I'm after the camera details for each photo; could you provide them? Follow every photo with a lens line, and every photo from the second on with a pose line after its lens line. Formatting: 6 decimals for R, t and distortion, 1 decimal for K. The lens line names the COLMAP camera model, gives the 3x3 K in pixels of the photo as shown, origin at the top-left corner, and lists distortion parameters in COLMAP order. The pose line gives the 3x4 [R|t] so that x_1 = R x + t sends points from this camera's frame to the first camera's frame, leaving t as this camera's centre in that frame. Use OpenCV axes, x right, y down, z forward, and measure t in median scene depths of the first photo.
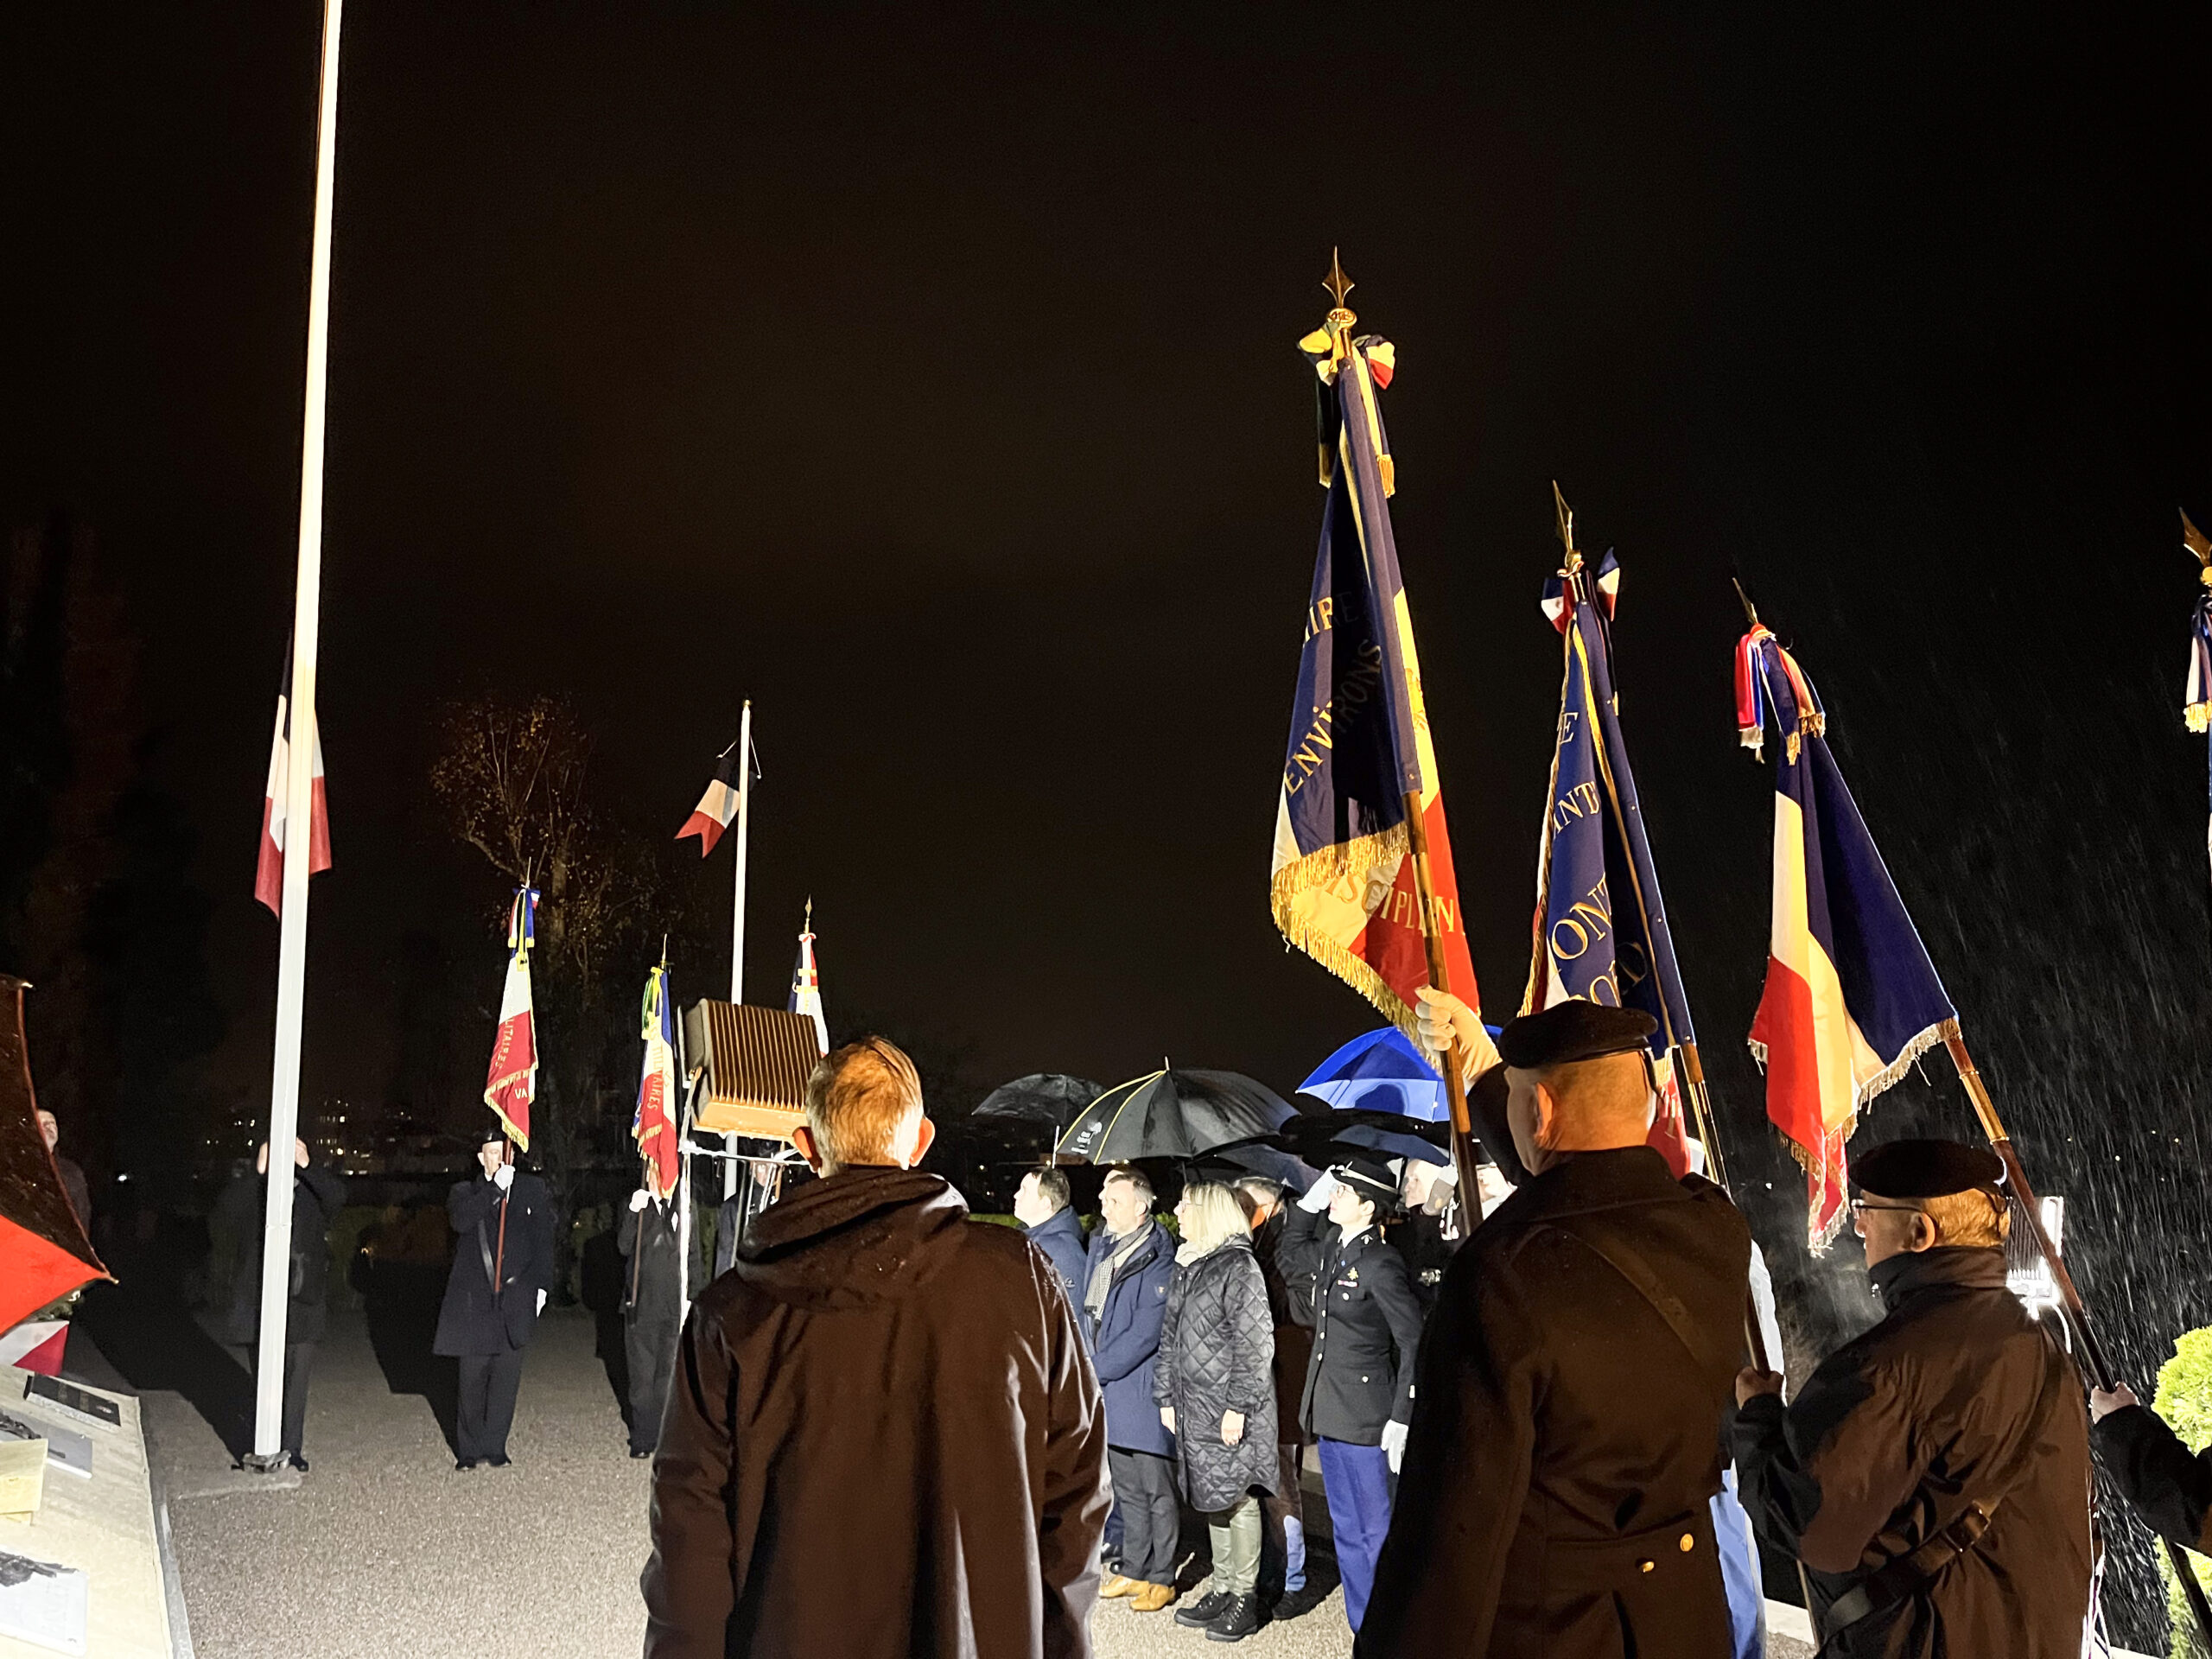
lens RADIAL K [[1649.9, 0, 1146.9], [0, 1649.9, 871.3], [0, 0, 1]] dist [0.057168, -0.086318]
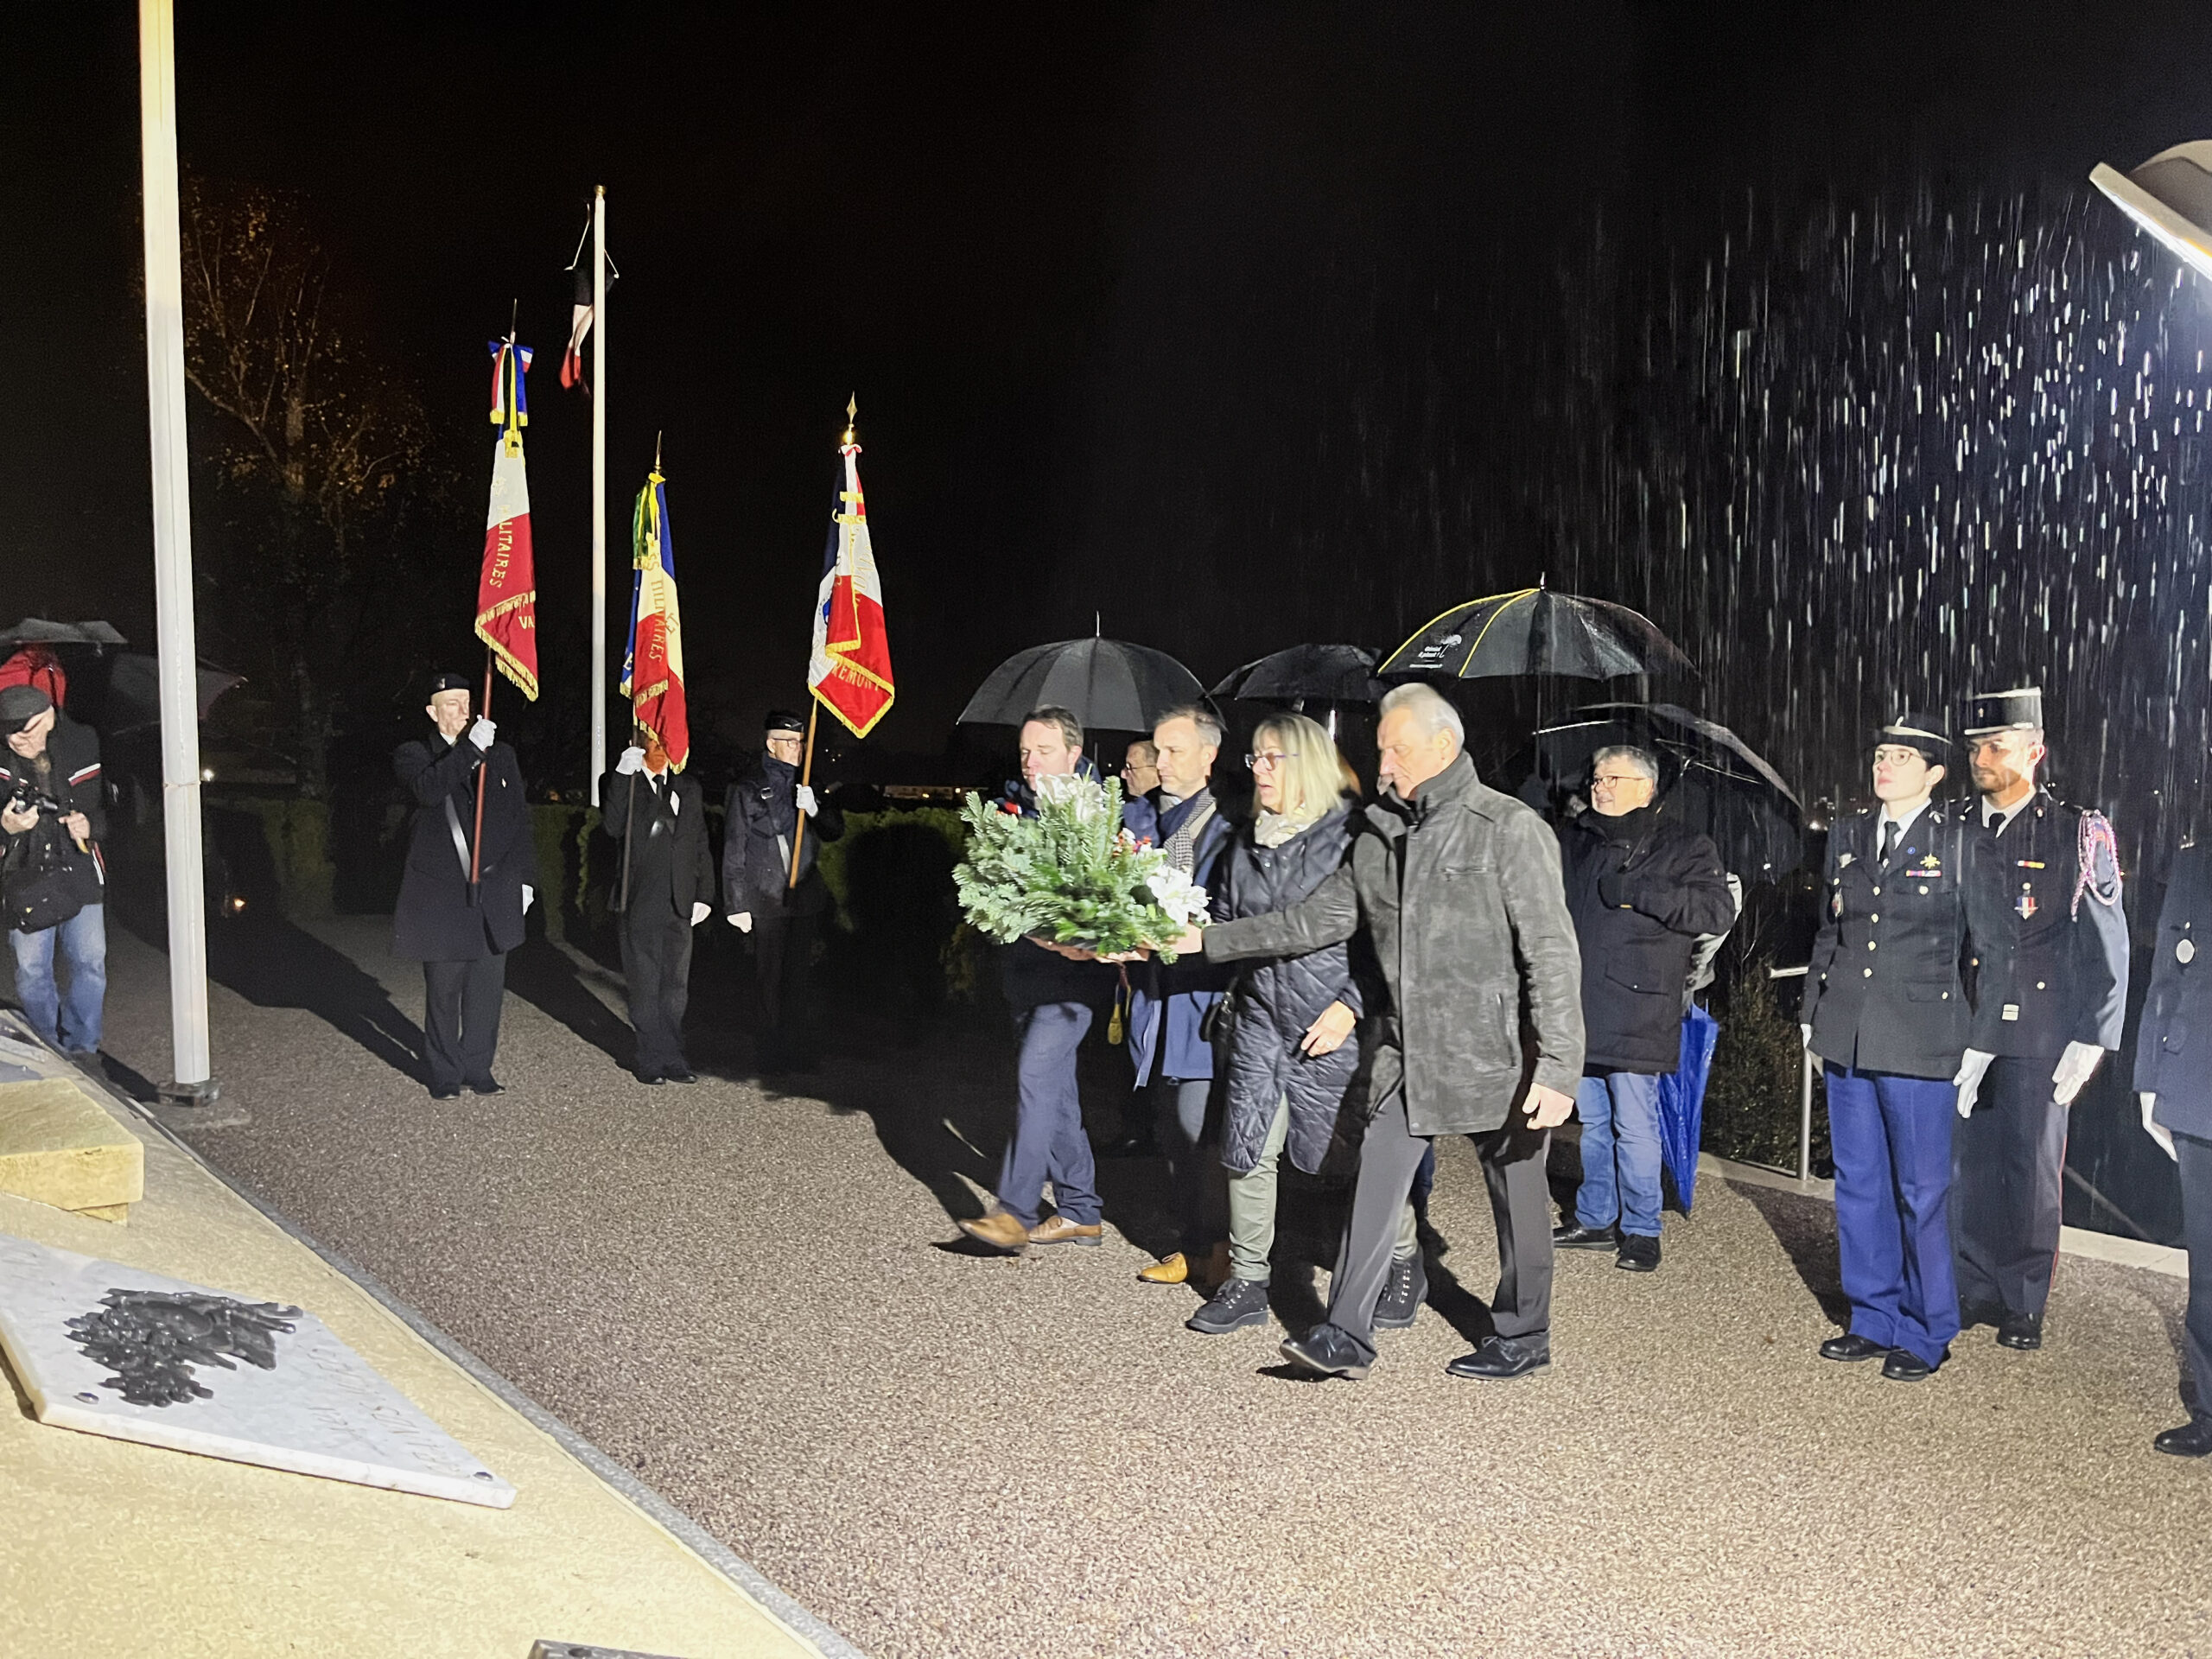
lens RADIAL K [[1649.9, 0, 1114.4], [0, 1649.9, 845.1], [0, 0, 1]] dist [0.057168, -0.086318]
pose [[0.986953, 0.016047, 0.160206, -0.229302], [-0.048797, 0.978035, 0.202649, 0.065831], [-0.153435, -0.207823, 0.966058, 0.213117]]
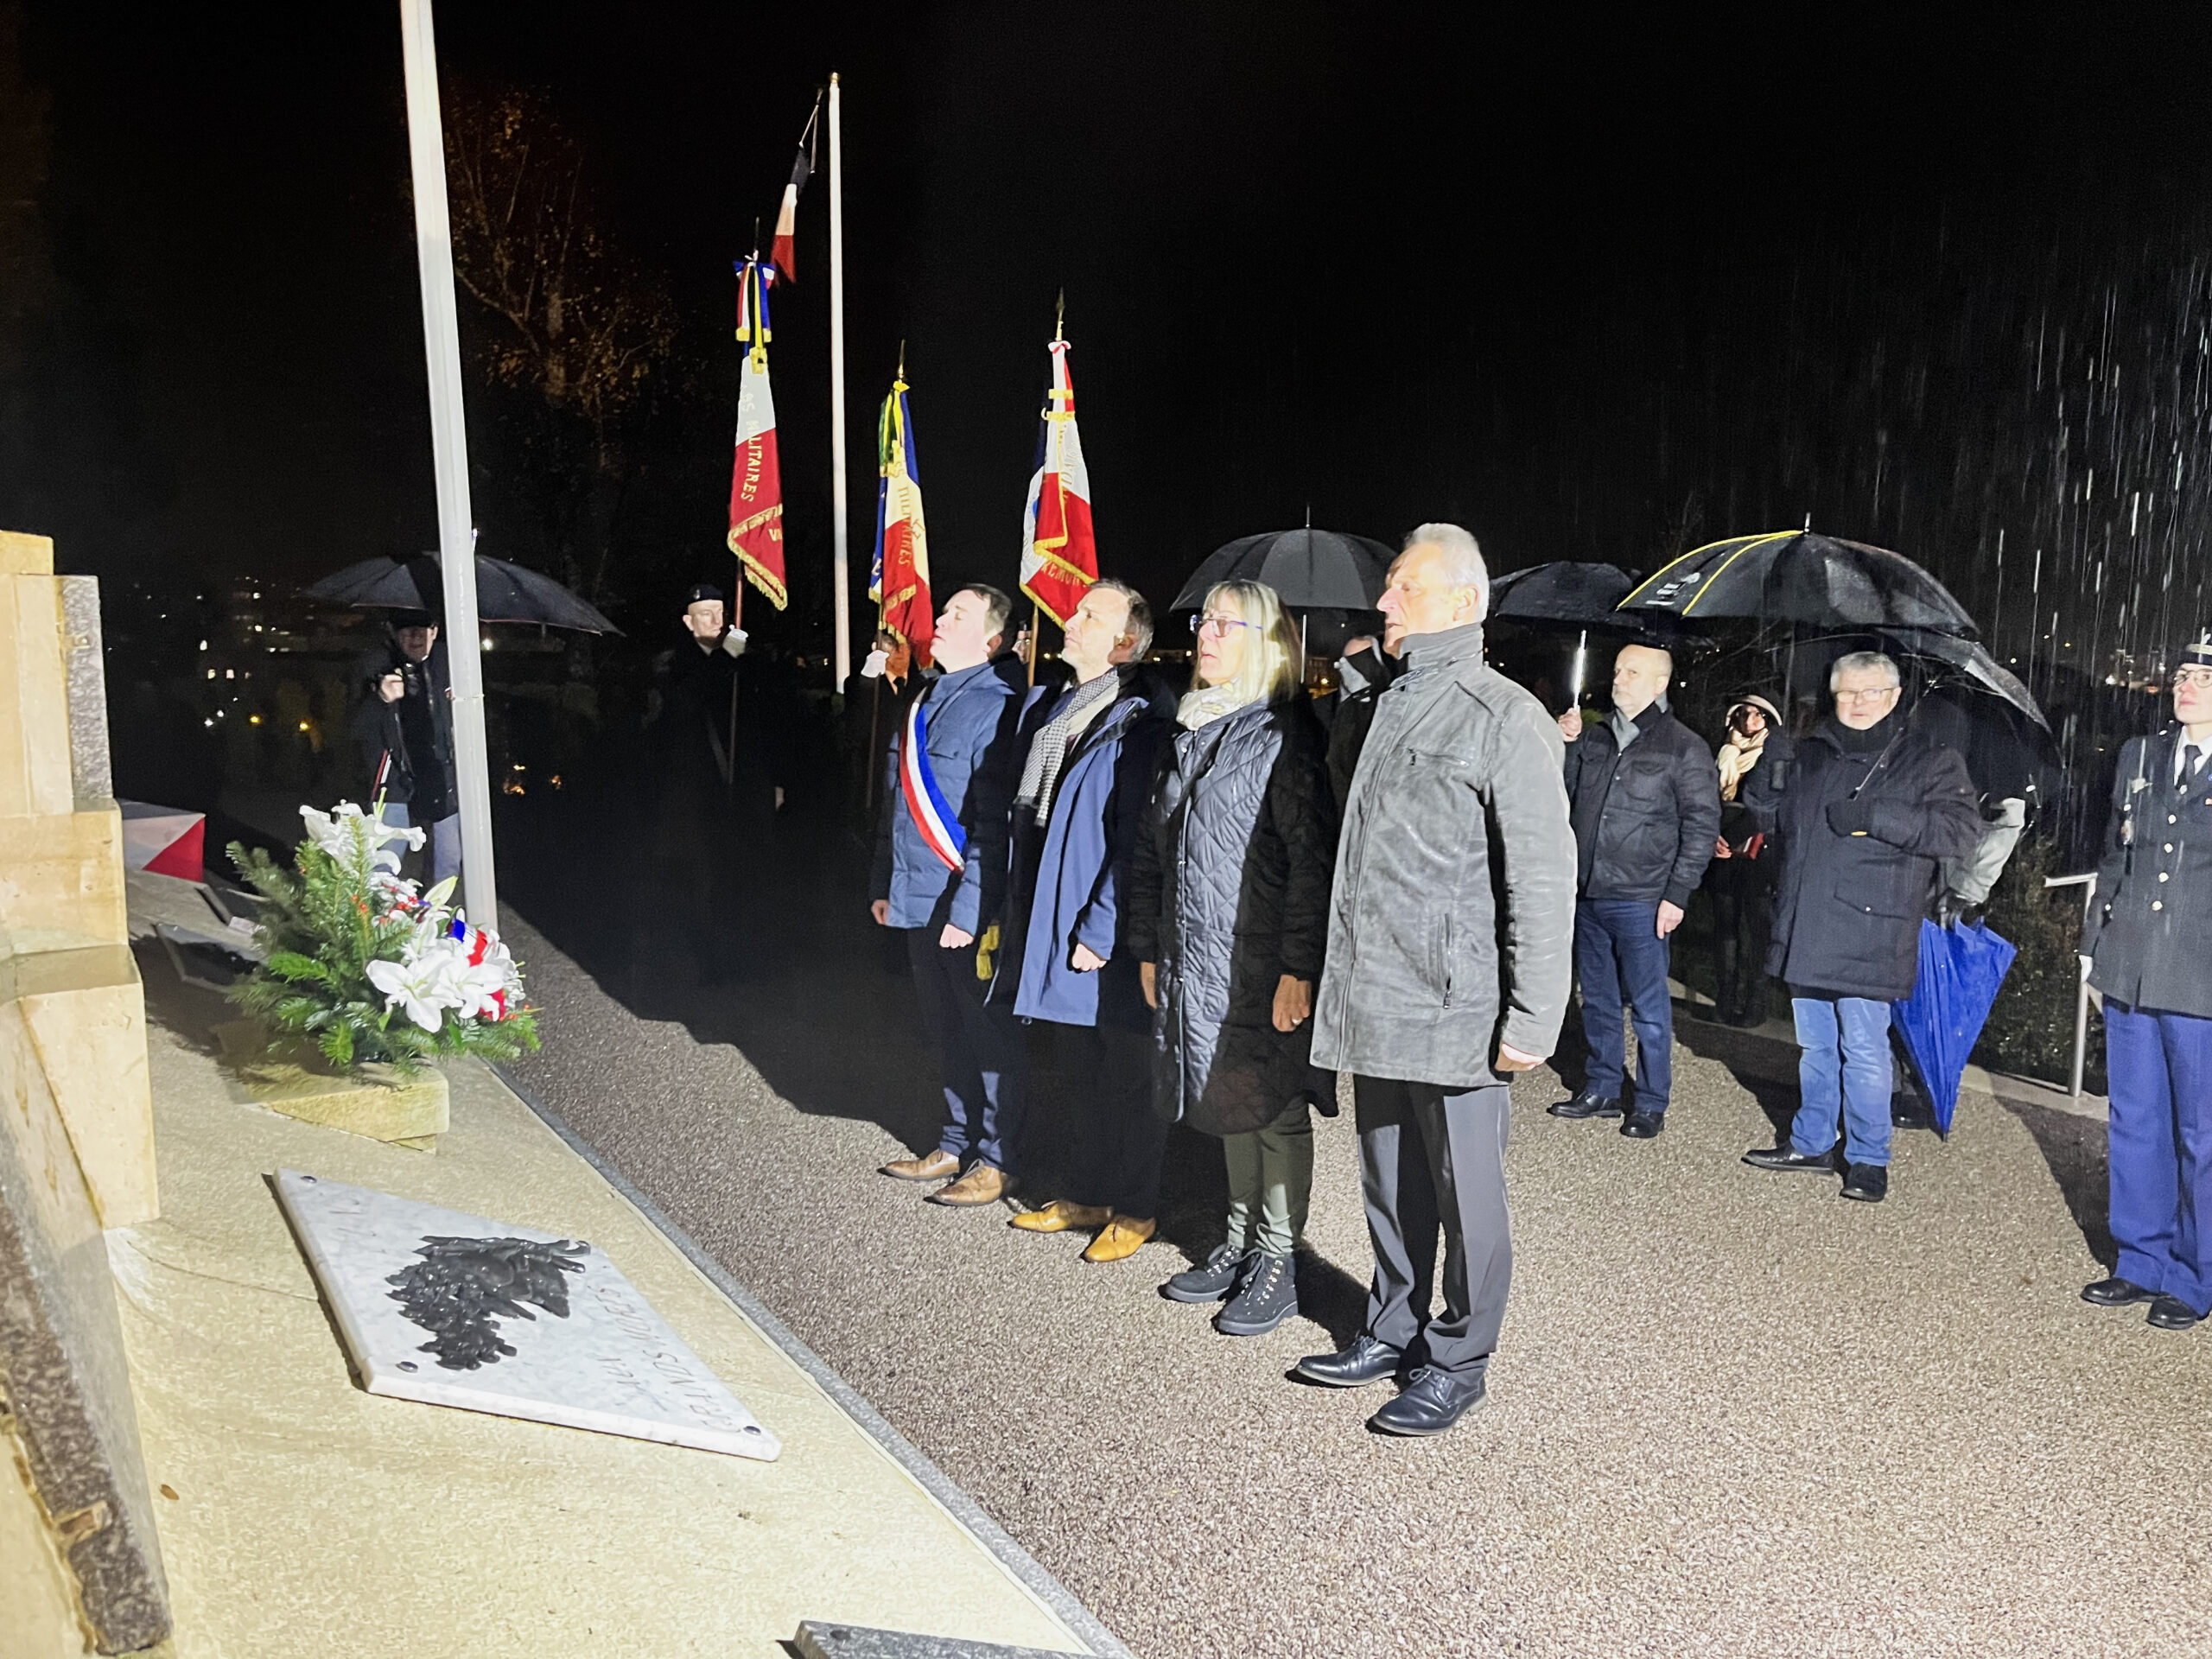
lens RADIAL K [[1649.9, 0, 1122.5], [0, 1649.9, 816.7], [0, 0, 1]] dist [0.057168, -0.086318]
pose [[0.999611, 0.008058, 0.026704, -0.228729], [-0.015017, 0.962245, 0.271771, 0.046045], [-0.023506, -0.272066, 0.961991, 0.213257]]
